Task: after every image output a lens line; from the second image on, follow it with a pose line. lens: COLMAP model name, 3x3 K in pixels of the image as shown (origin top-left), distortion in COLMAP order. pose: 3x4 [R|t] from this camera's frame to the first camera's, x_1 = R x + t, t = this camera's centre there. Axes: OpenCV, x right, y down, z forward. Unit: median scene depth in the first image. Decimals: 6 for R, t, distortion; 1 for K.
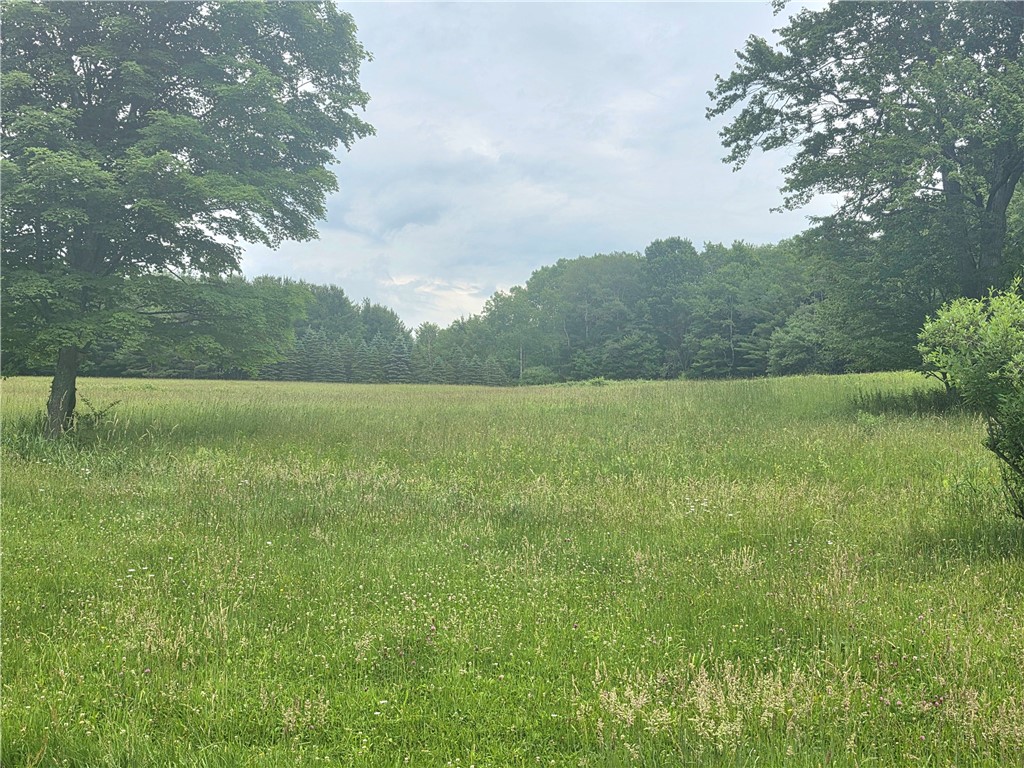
lens RADIAL K [[1197.2, 0, 512.4], [0, 1197.2, 377.3], [0, 0, 1]] dist [0.095774, 0.000000]
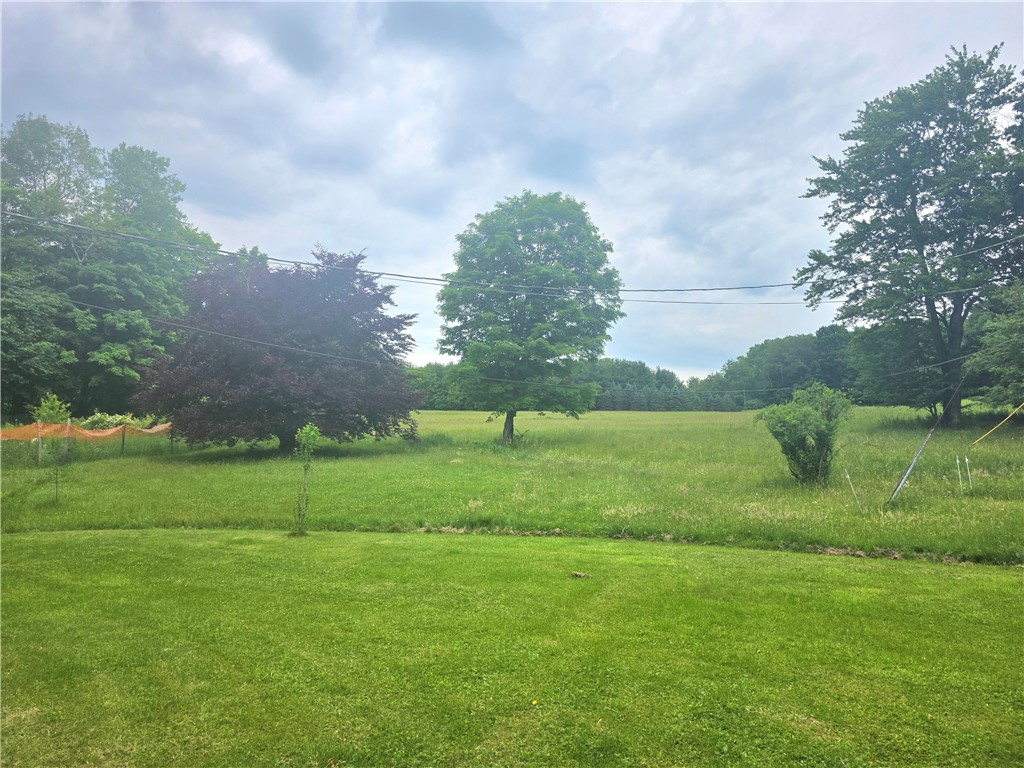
lens RADIAL K [[682.1, 0, 519.4], [0, 682.1, 380.8], [0, 0, 1]] dist [0.037782, -0.035161]
pose [[0.939416, -0.035875, -0.340895, 0.108059], [0.025051, 0.999034, -0.036102, -0.022993], [0.341861, 0.025375, 0.939408, -0.258606]]
